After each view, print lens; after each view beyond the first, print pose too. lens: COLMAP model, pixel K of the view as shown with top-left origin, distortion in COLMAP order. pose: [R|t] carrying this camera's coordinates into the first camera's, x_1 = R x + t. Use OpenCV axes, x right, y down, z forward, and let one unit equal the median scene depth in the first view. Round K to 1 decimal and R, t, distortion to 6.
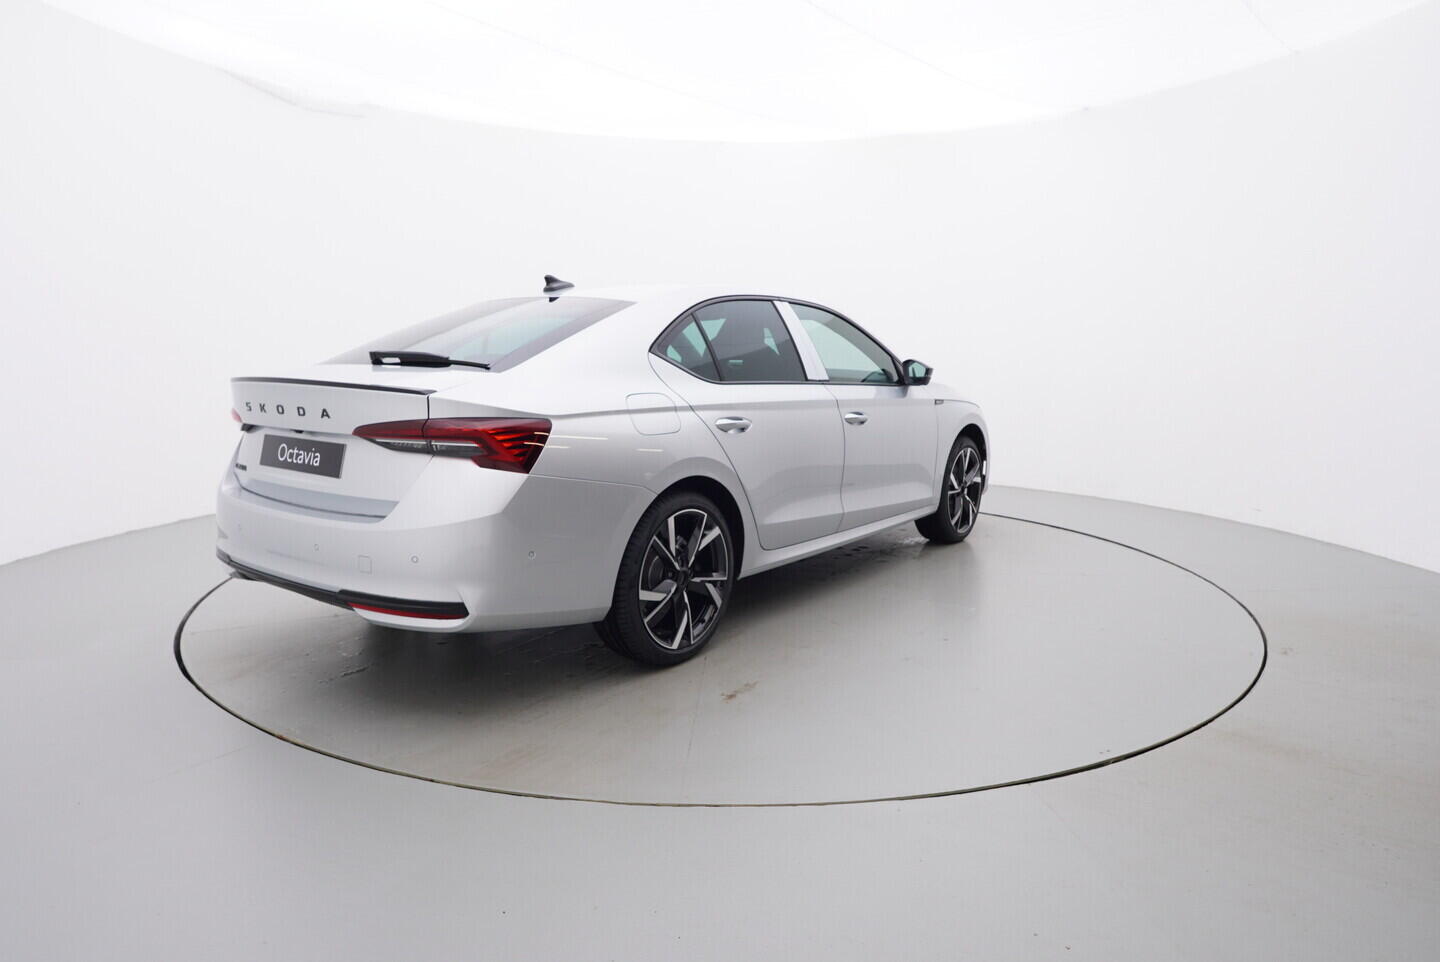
lens RADIAL K [[844.8, 0, 725.5], [0, 844.8, 438.4], [0, 0, 1]] dist [0.001627, 0.000104]
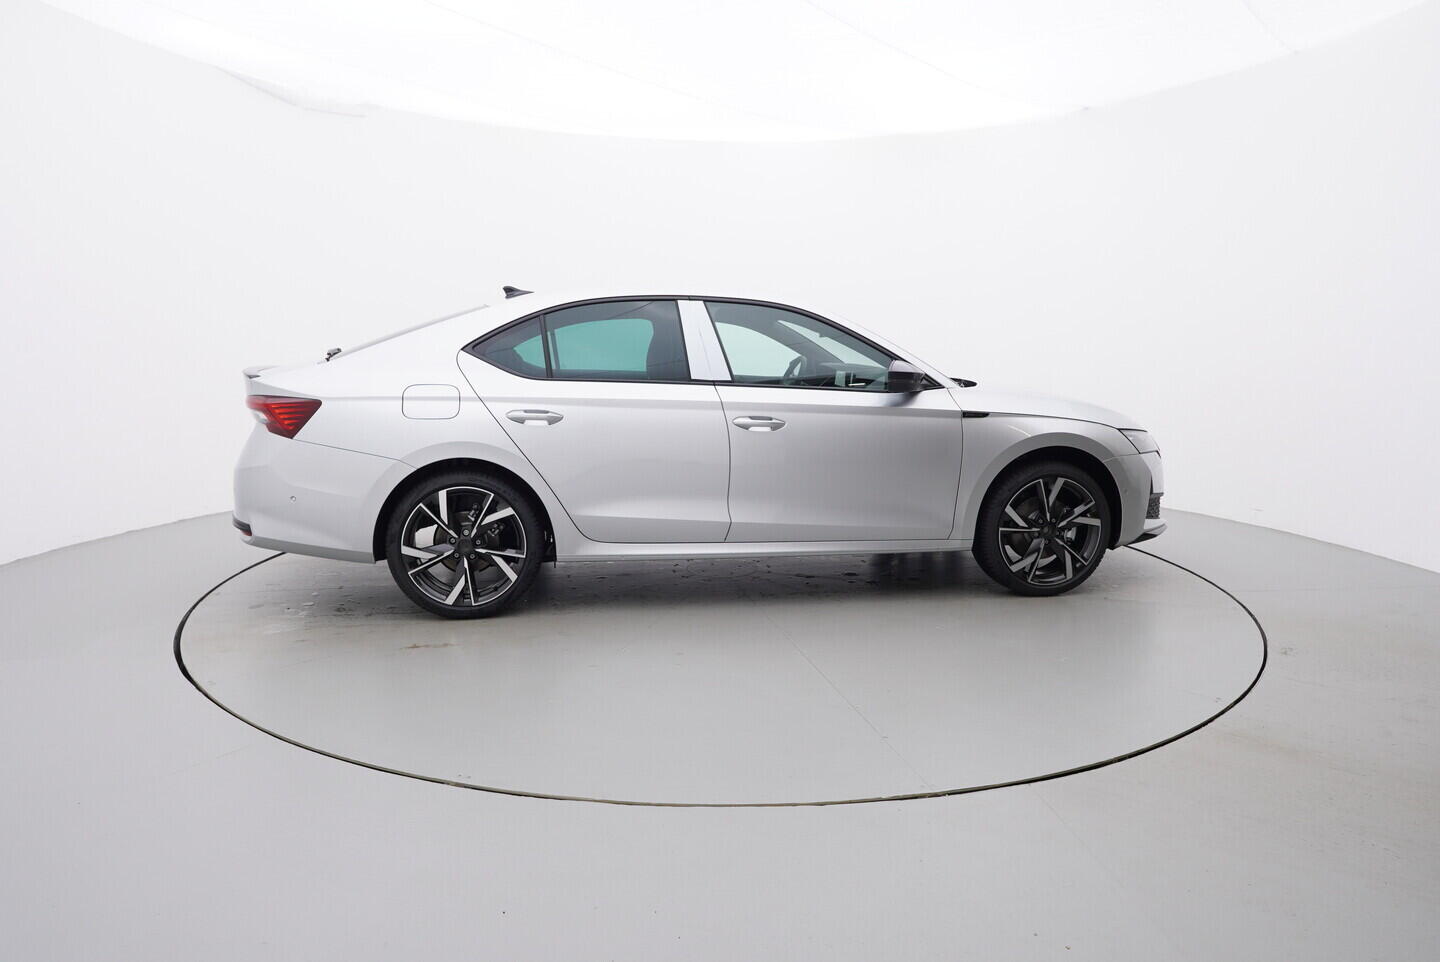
lens RADIAL K [[844.8, 0, 725.5], [0, 844.8, 438.4], [0, 0, 1]] dist [0.001627, 0.000104]
pose [[0.738213, 0.068997, -0.671029, 0.957722], [-0.072822, 0.997093, 0.022411, -0.032285], [0.670625, 0.032322, 0.741092, 0.372442]]
